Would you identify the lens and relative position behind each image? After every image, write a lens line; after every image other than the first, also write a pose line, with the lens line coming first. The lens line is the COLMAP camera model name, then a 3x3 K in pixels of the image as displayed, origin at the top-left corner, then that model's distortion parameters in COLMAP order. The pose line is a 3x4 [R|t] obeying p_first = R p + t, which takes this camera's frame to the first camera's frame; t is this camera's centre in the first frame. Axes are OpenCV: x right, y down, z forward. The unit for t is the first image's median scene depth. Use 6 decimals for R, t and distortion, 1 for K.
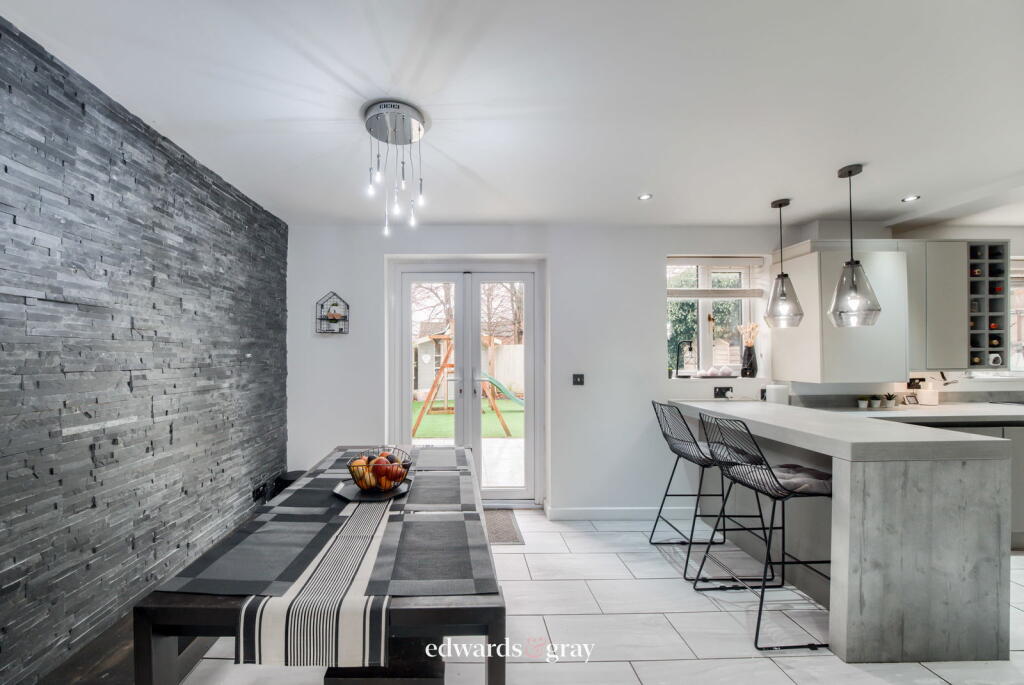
lens RADIAL K [[369.2, 0, 476.9], [0, 369.2, 355.9], [0, 0, 1]] dist [-0.019854, 0.001330]
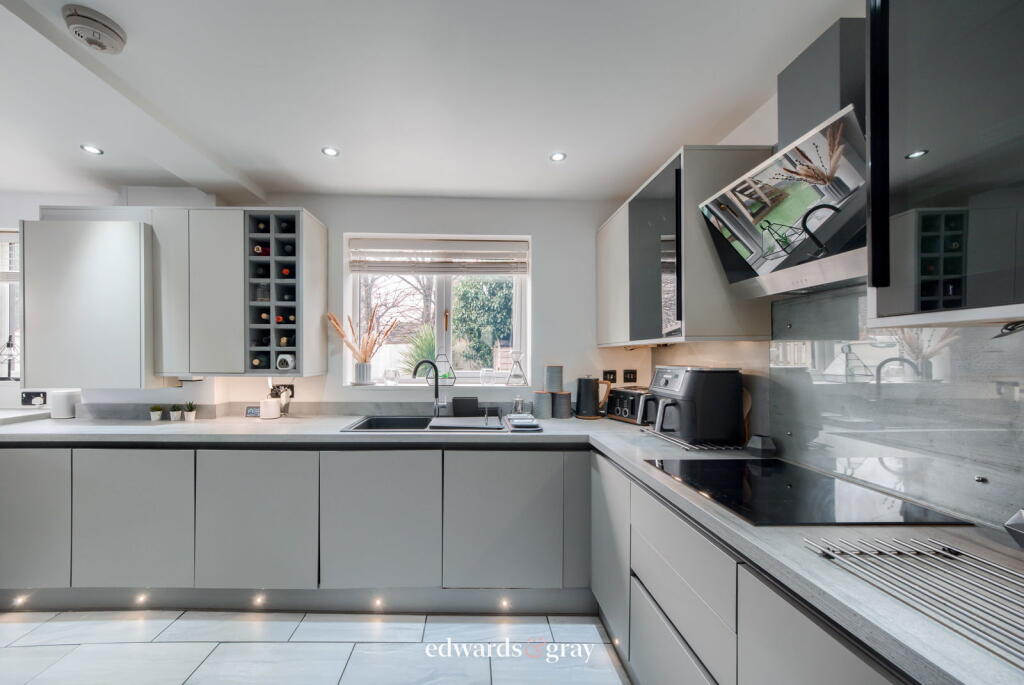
lens RADIAL K [[401.5, 0, 489.1], [0, 401.5, 361.9], [0, 0, 1]] dist [0.001772, 0.002923]
pose [[0.999549, 0.012784, 0.027188, 1.871064], [-0.013235, 0.999777, 0.016457, -0.010503], [-0.026971, -0.016809, 0.999495, 0.100368]]
